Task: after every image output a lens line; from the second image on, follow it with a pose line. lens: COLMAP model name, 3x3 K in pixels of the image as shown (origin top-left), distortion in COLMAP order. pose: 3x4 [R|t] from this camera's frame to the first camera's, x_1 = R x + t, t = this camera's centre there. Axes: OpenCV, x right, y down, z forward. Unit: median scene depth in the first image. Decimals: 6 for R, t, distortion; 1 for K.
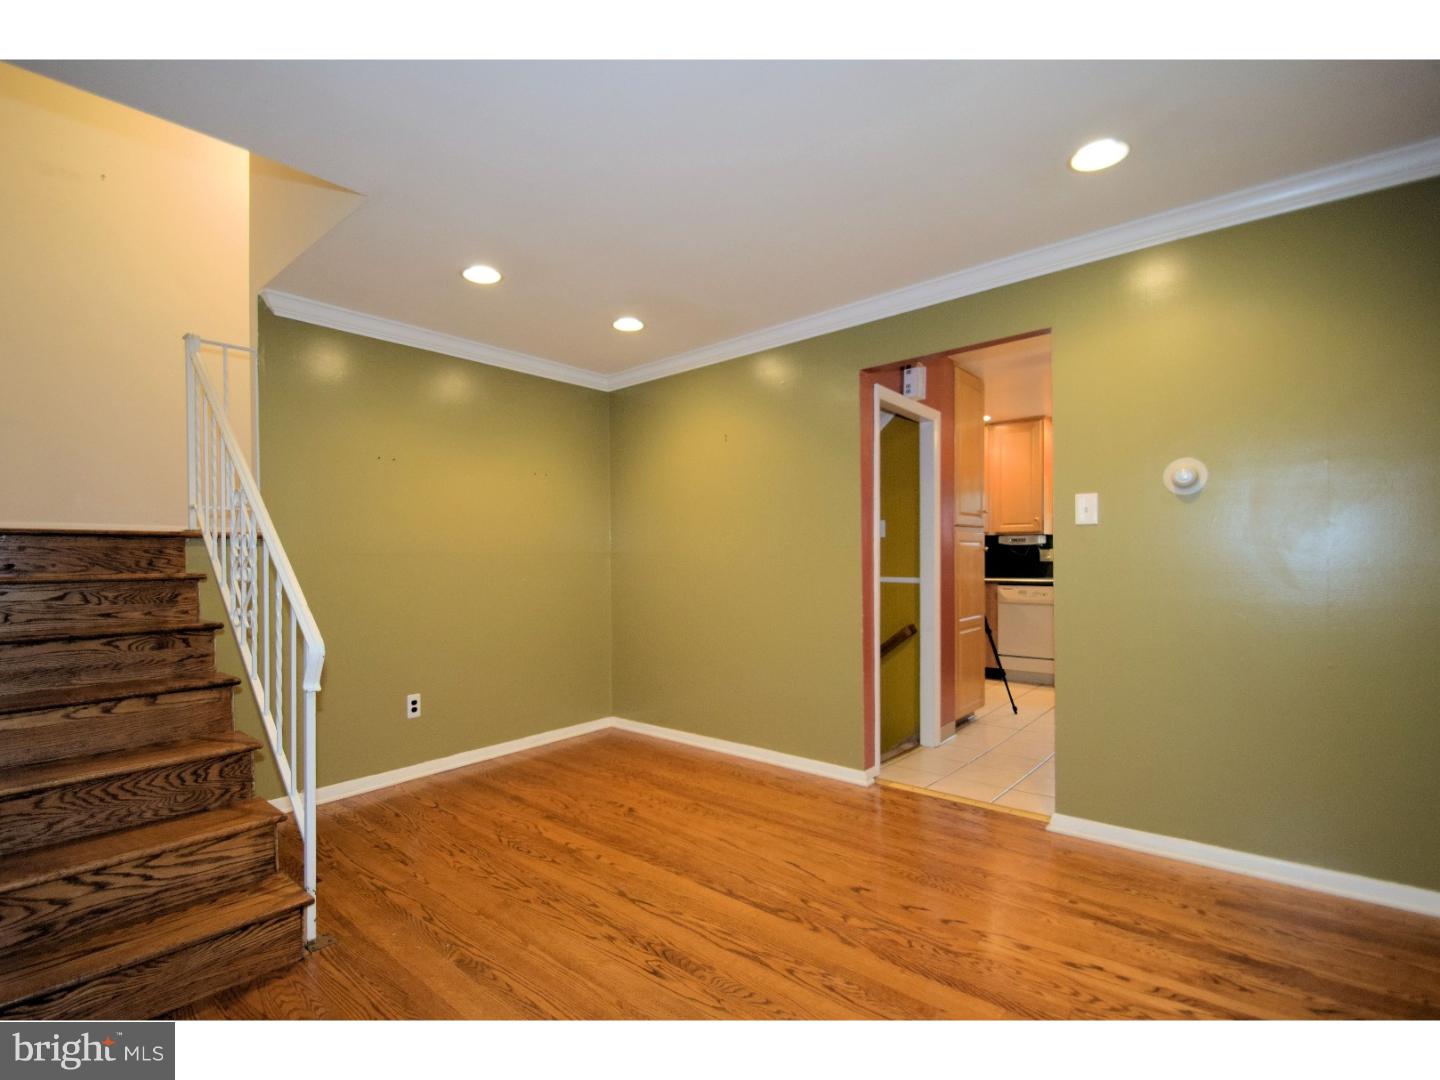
lens RADIAL K [[618.3, 0, 720.3], [0, 618.3, 566.7], [0, 0, 1]] dist [0.000601, -0.000295]
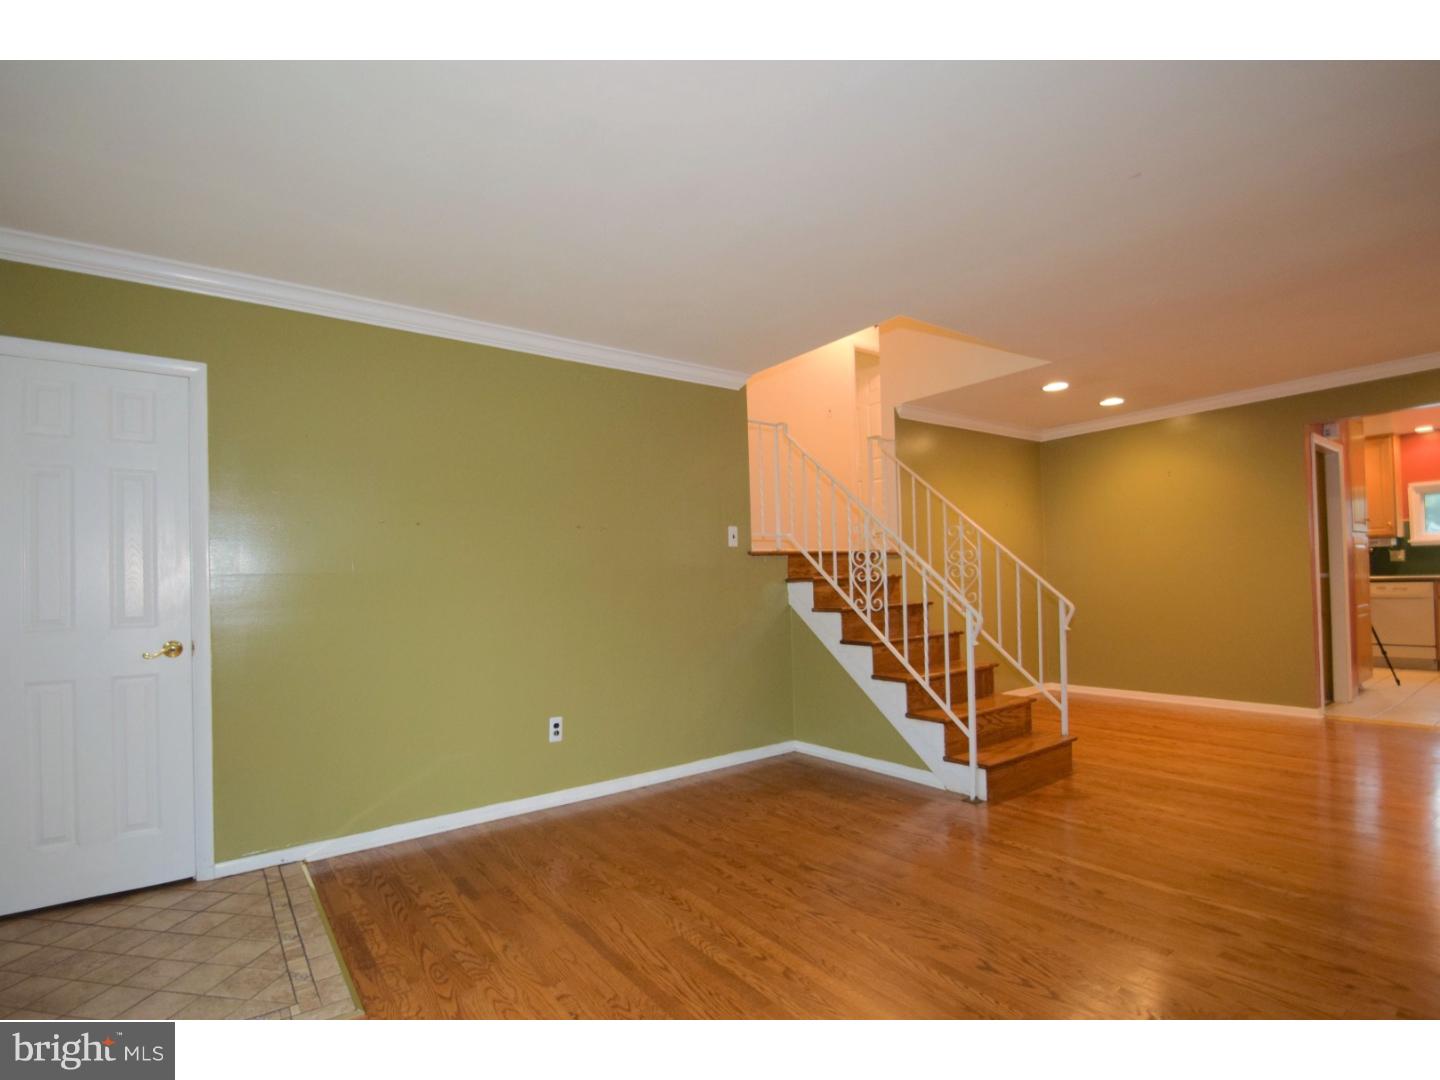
lens RADIAL K [[699.4, 0, 742.5], [0, 699.4, 564.5], [0, 0, 1]] dist [-0.001975, -0.000573]
pose [[0.984652, -0.016396, -0.173755, -0.275944], [0.012263, 0.999616, -0.024829, 0.008554], [0.174095, 0.022317, 0.984476, -0.285146]]
